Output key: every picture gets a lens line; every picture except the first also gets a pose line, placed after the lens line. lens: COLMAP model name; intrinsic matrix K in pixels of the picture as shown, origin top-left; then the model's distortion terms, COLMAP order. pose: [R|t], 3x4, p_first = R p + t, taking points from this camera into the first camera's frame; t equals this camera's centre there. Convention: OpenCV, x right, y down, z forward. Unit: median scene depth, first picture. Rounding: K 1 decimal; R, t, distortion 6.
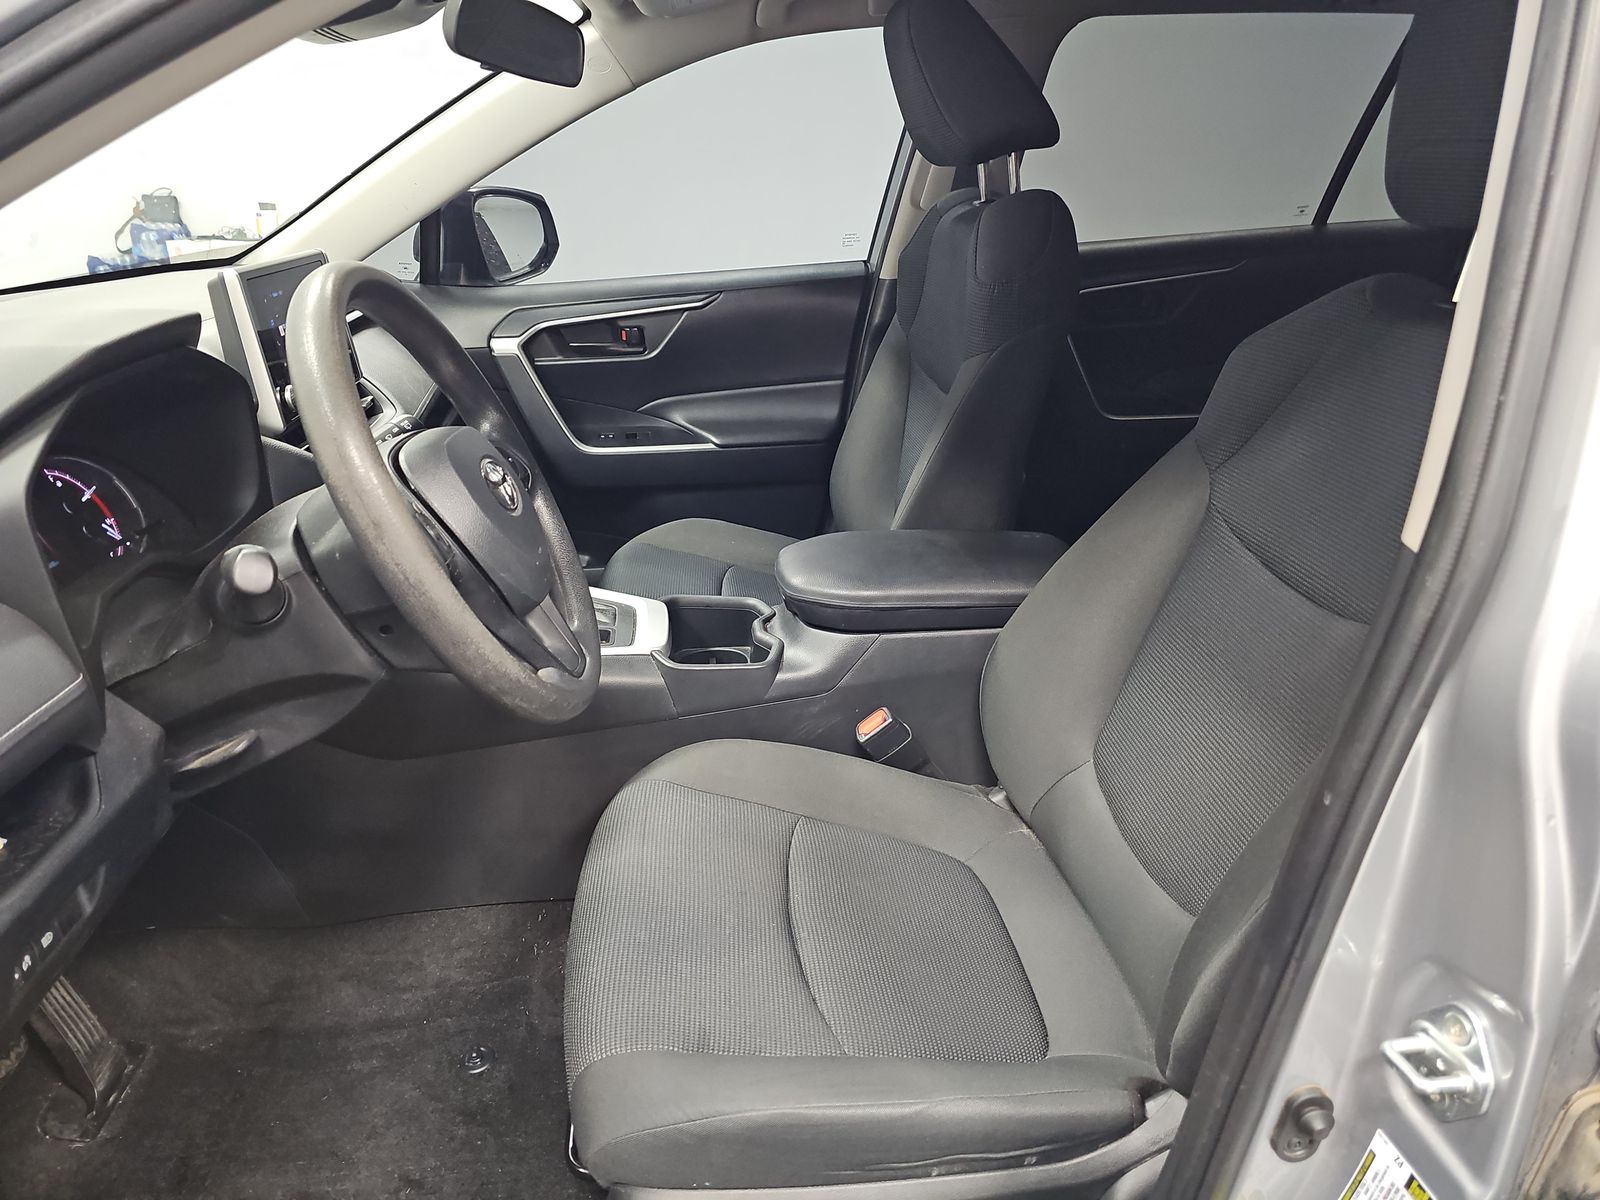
lens RADIAL K [[1074.5, 0, 793.4], [0, 1074.5, 593.2], [0, 0, 1]] dist [0.031132, -0.046443]
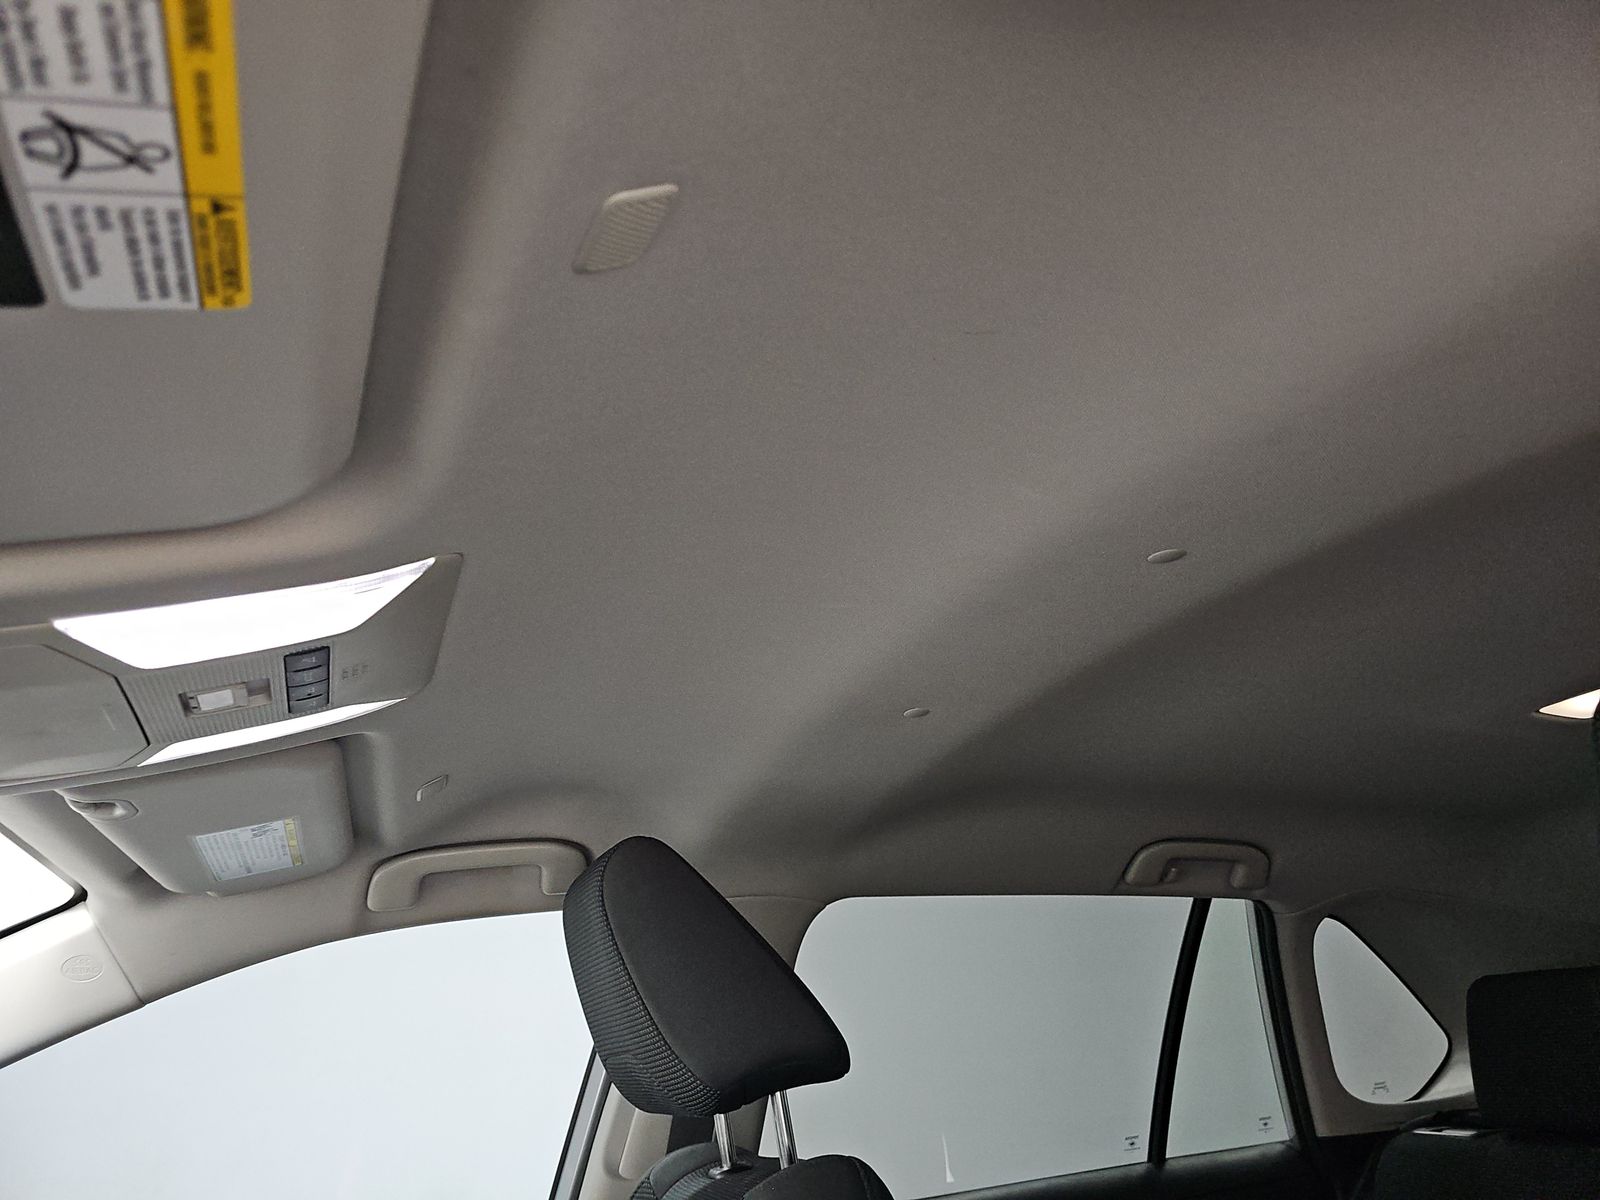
lens RADIAL K [[1074.5, 0, 793.4], [0, 1074.5, 593.2], [0, 0, 1]] dist [0.031132, -0.046443]
pose [[0.964470, 0.073521, 0.253757, 0.032807], [0.128494, 0.708705, -0.693705, -0.159545], [-0.230841, 0.701664, 0.674078, 0.334773]]
